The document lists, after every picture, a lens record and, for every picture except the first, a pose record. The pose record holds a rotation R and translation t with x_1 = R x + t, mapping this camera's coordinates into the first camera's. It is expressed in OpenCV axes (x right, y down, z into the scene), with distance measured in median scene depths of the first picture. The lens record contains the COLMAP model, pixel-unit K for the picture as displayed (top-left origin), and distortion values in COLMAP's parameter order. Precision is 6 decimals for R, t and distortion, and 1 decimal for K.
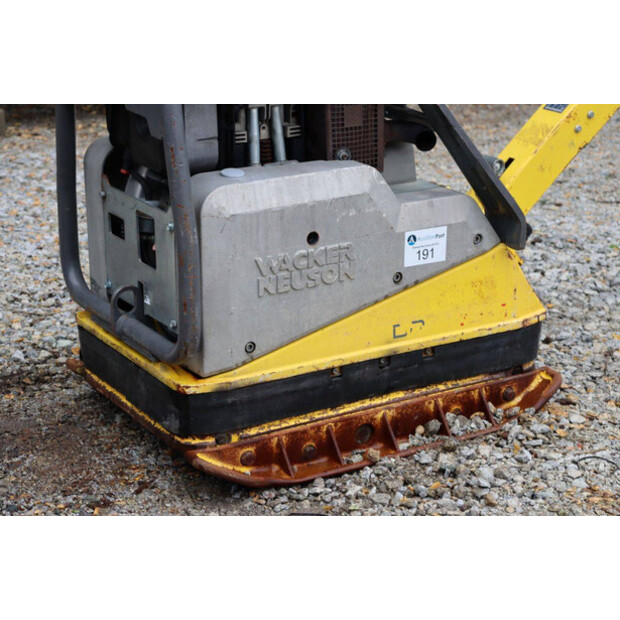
lens RADIAL K [[1451.1, 0, 310.0], [0, 1451.1, 310.0], [0, 0, 1]] dist [0.398522, 0.626444]
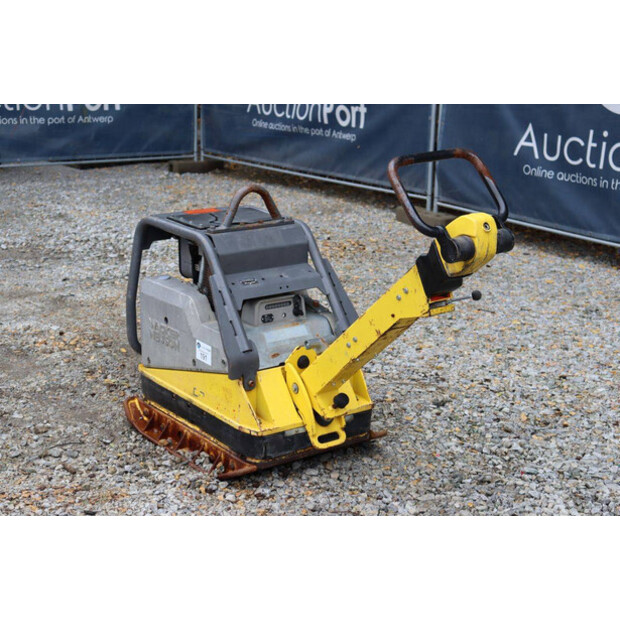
lens RADIAL K [[1134.6, 0, 306.4], [0, 1134.6, 315.4], [0, 0, 1]] dist [0.182976, 0.292564]
pose [[0.066275, 0.265755, -0.961760, 1.412381], [-0.321954, 0.918020, 0.231483, -0.447553], [0.944433, 0.294301, 0.146403, 0.897822]]
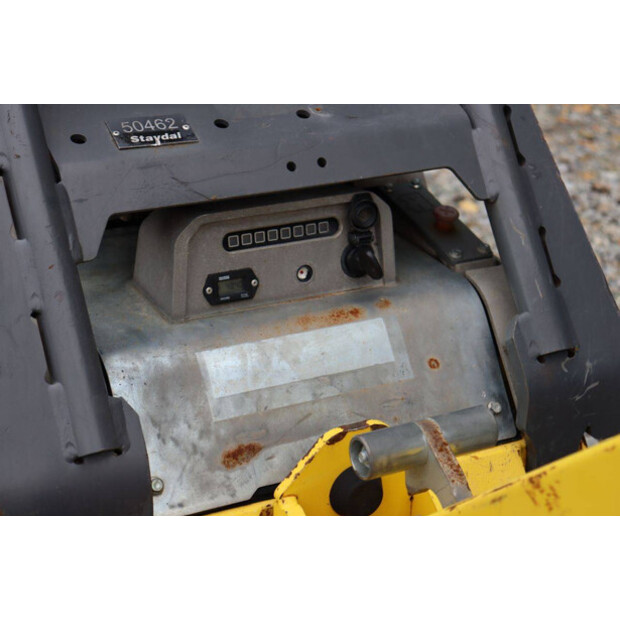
lens RADIAL K [[1451.1, 0, 310.0], [0, 1451.1, 310.0], [0, 0, 1]] dist [0.398522, 0.626444]
pose [[-0.082647, 0.403882, -0.911070, 0.466948], [-0.344632, 0.846211, 0.406393, -0.286340], [0.935093, 0.347571, 0.069254, 1.052740]]
